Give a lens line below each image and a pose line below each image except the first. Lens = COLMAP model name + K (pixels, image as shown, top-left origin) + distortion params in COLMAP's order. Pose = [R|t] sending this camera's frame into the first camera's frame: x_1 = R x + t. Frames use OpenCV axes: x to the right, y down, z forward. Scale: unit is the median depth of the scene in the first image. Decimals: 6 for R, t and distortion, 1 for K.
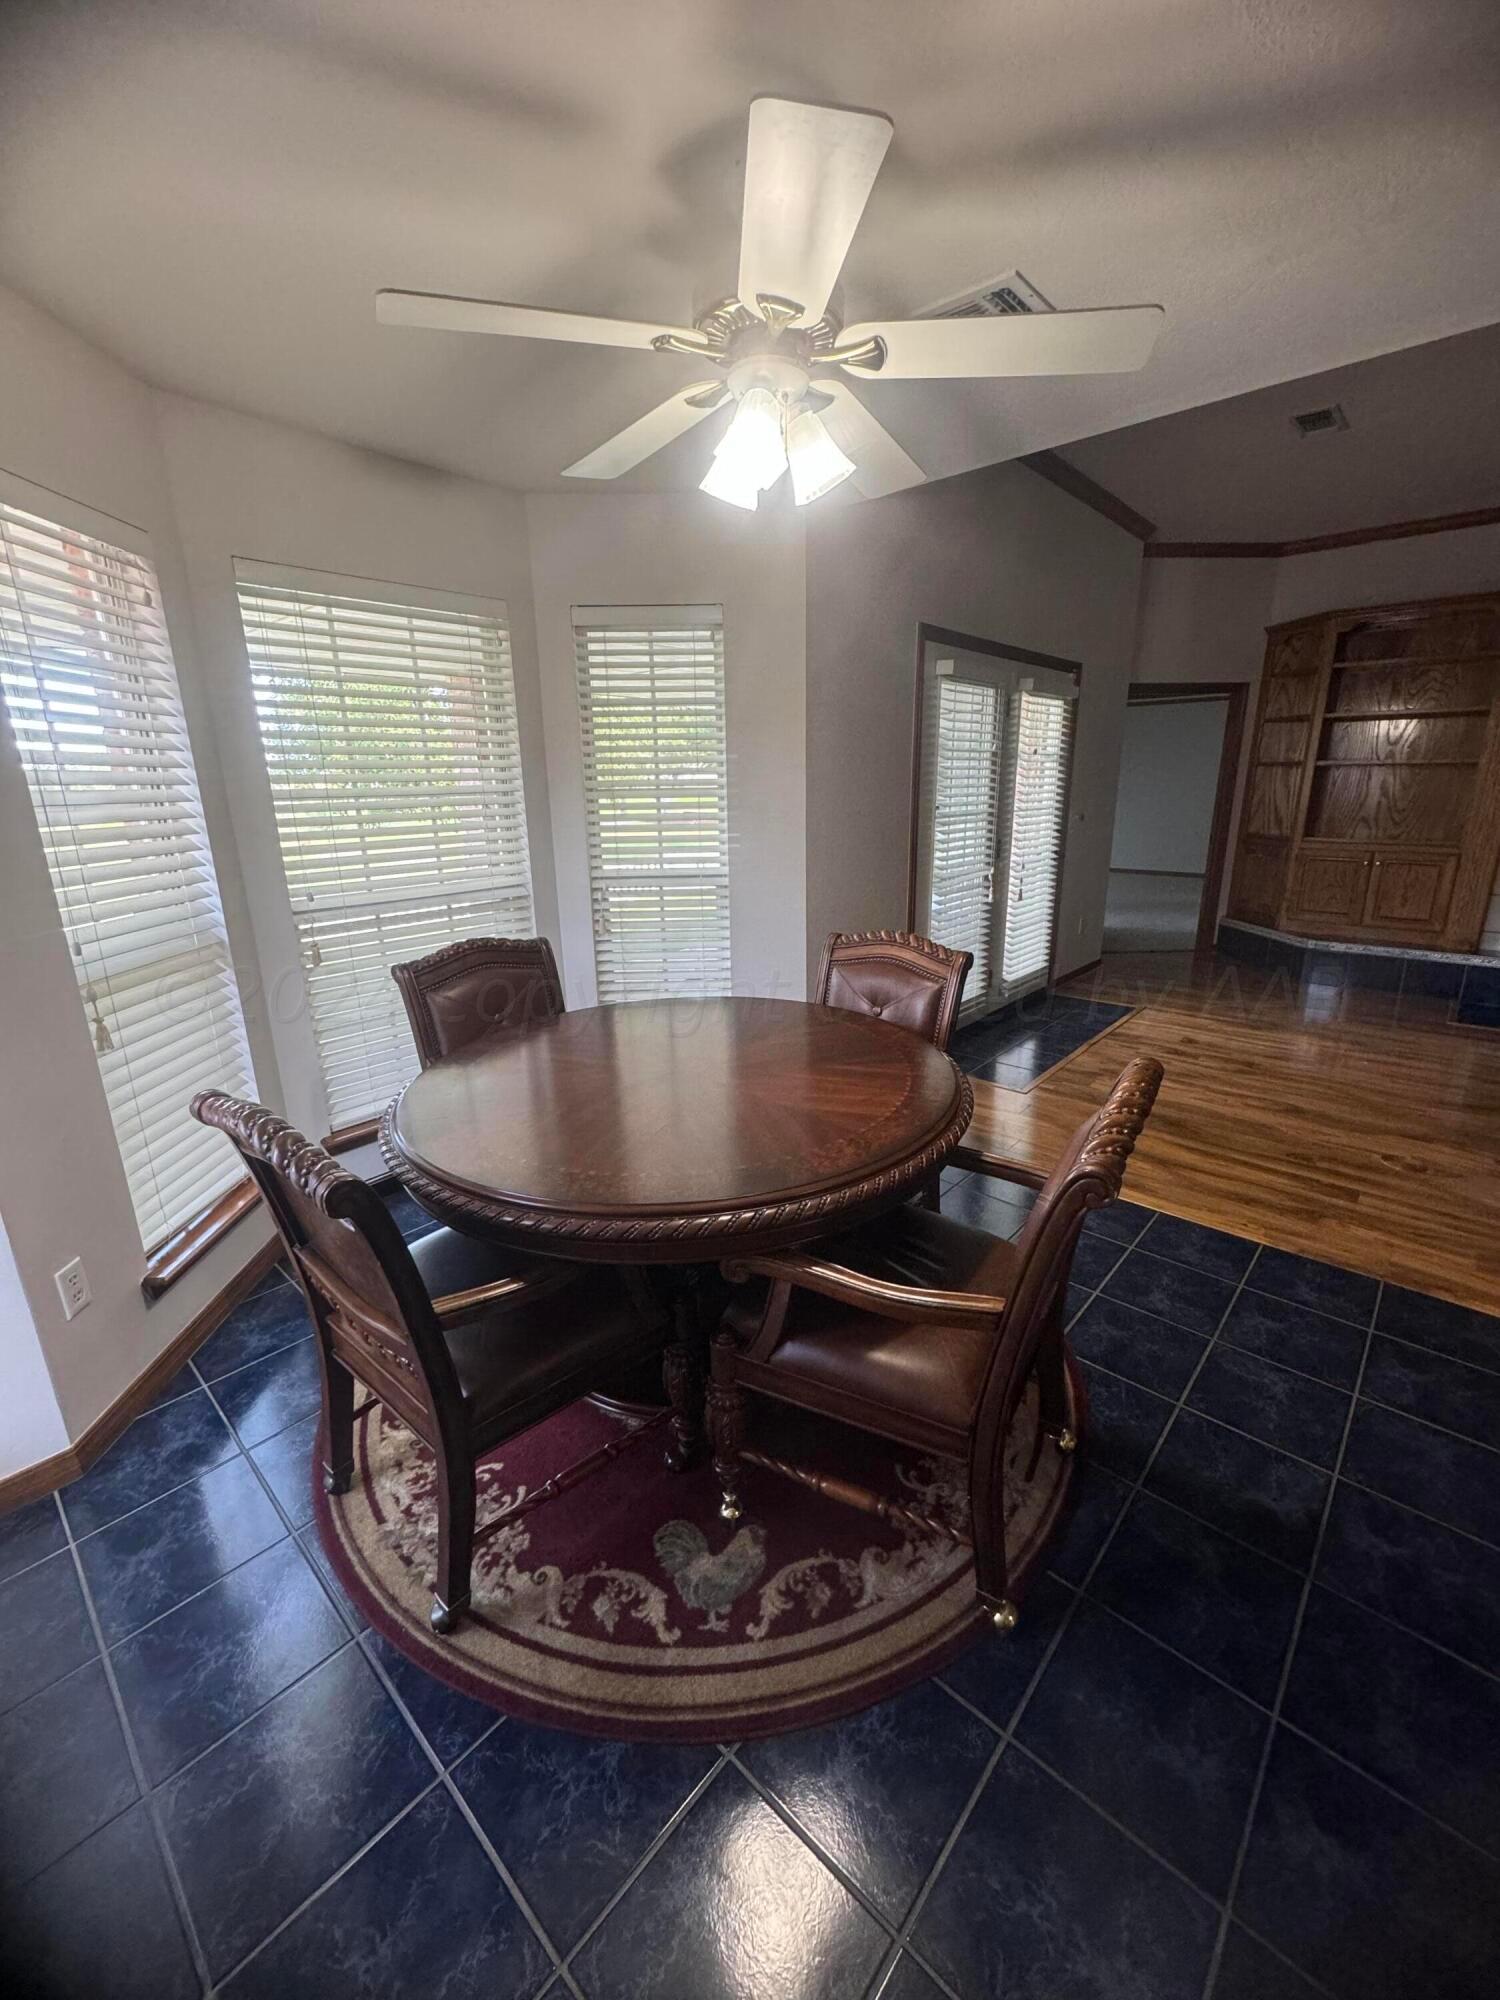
lens RADIAL K [[798.2, 0, 751.4], [0, 798.2, 1001.8], [0, 0, 1]] dist [-0.001383, 0.000370]
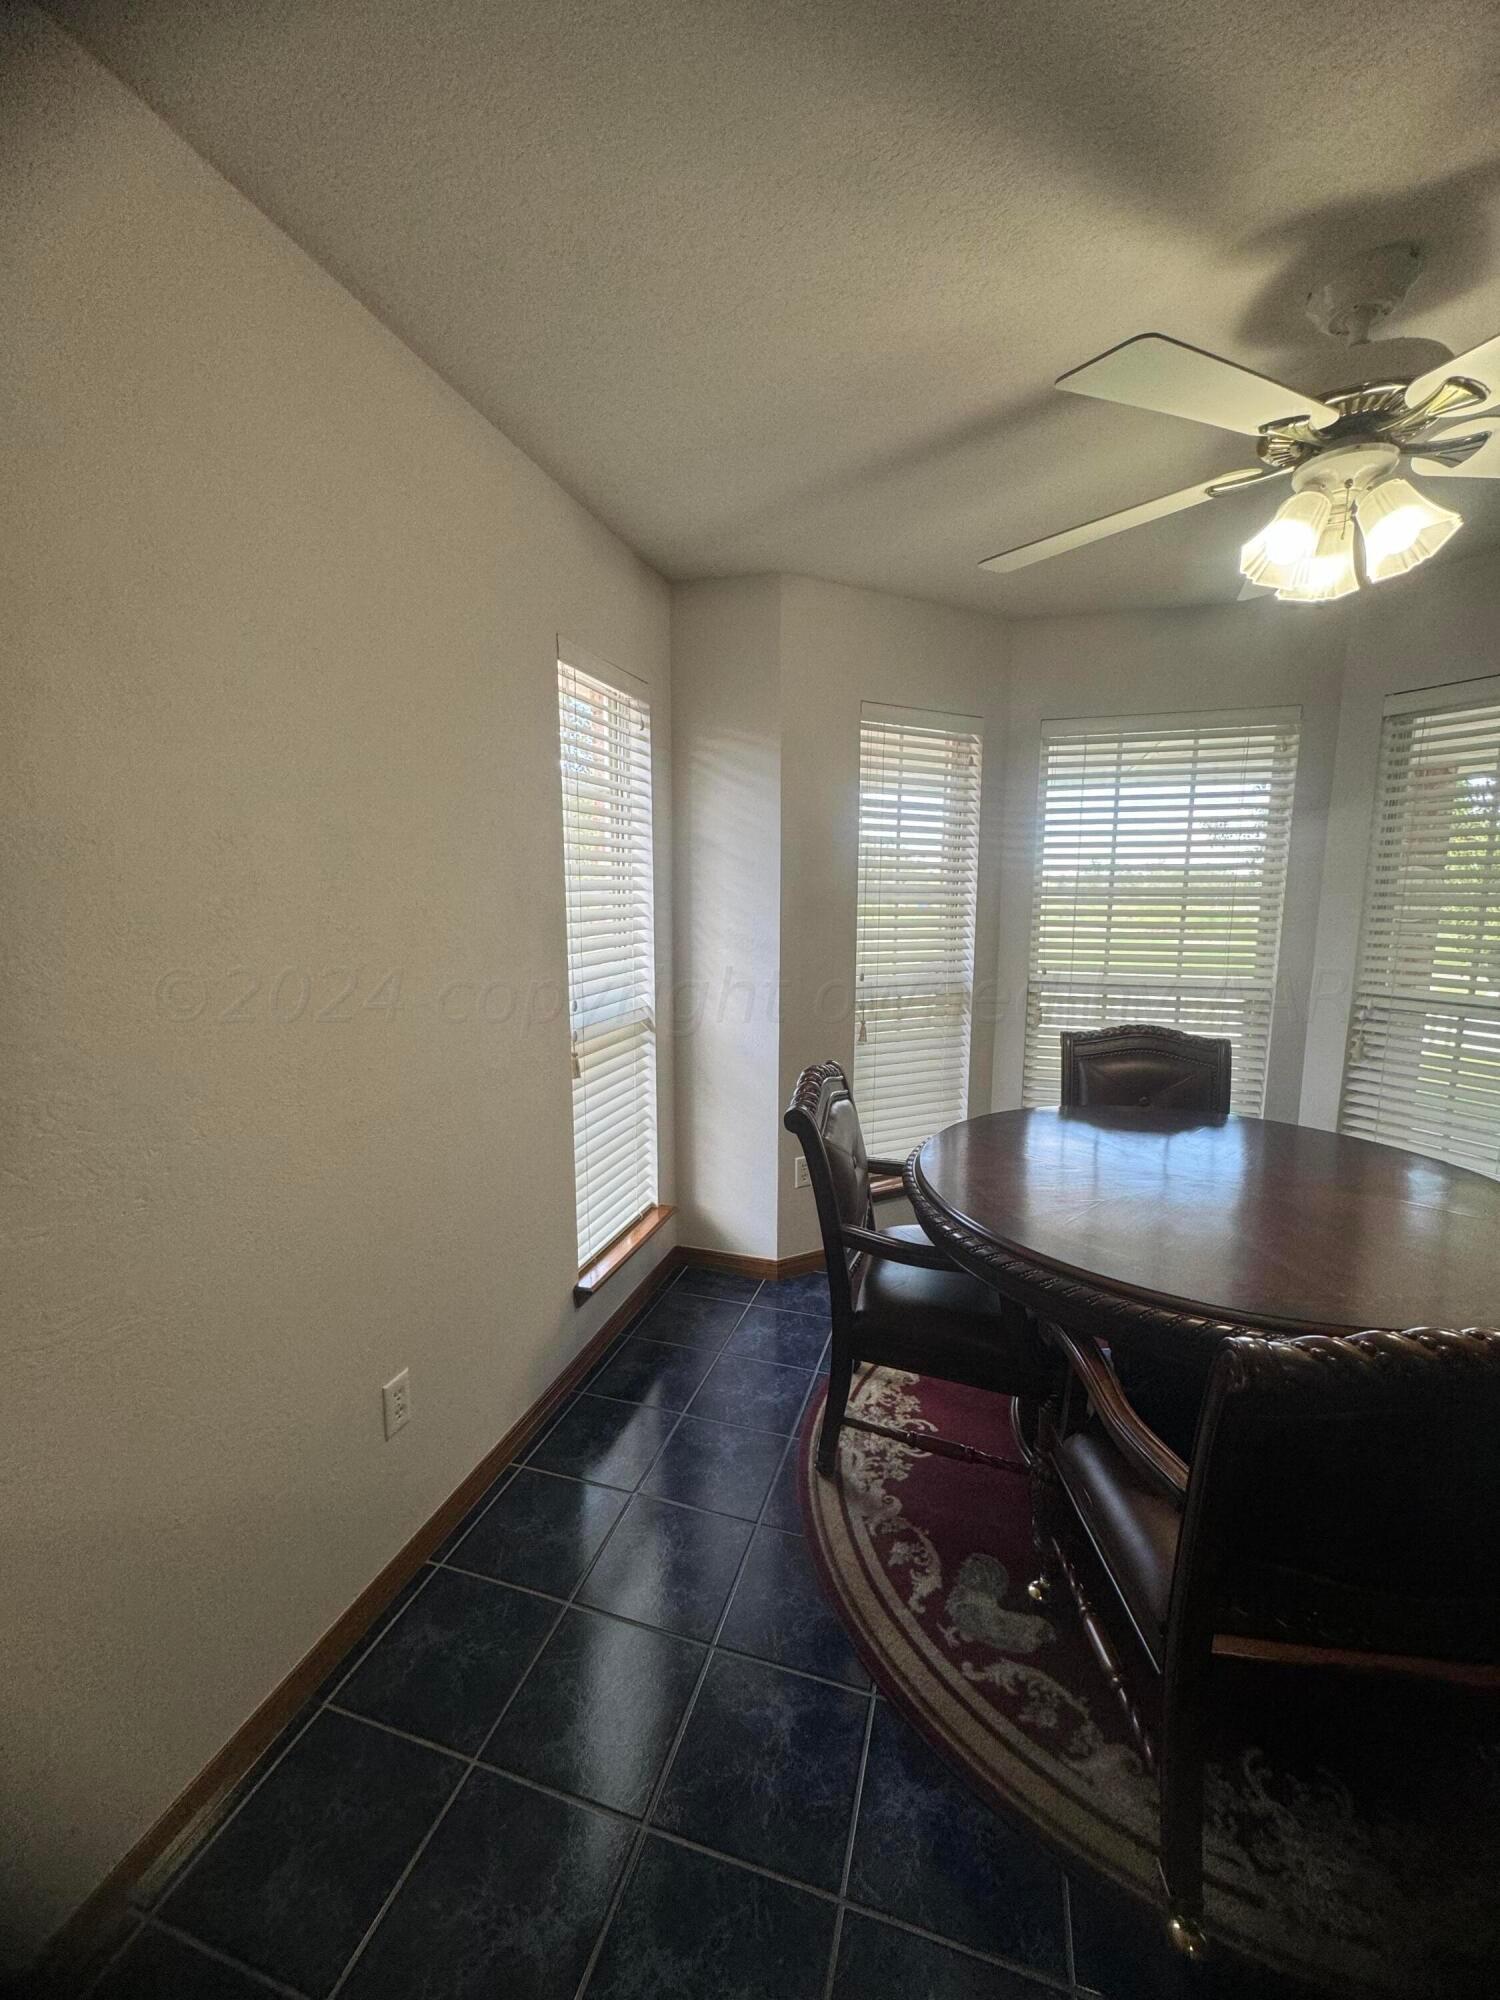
lens RADIAL K [[798.2, 0, 744.8], [0, 798.2, 996.2], [0, 0, 1]] dist [-0.001383, 0.000370]
pose [[0.412259, 0.132497, -0.901381, 0.676945], [-0.255880, 0.966385, 0.025022, -0.008439], [0.874396, 0.220330, 0.432304, 0.101151]]
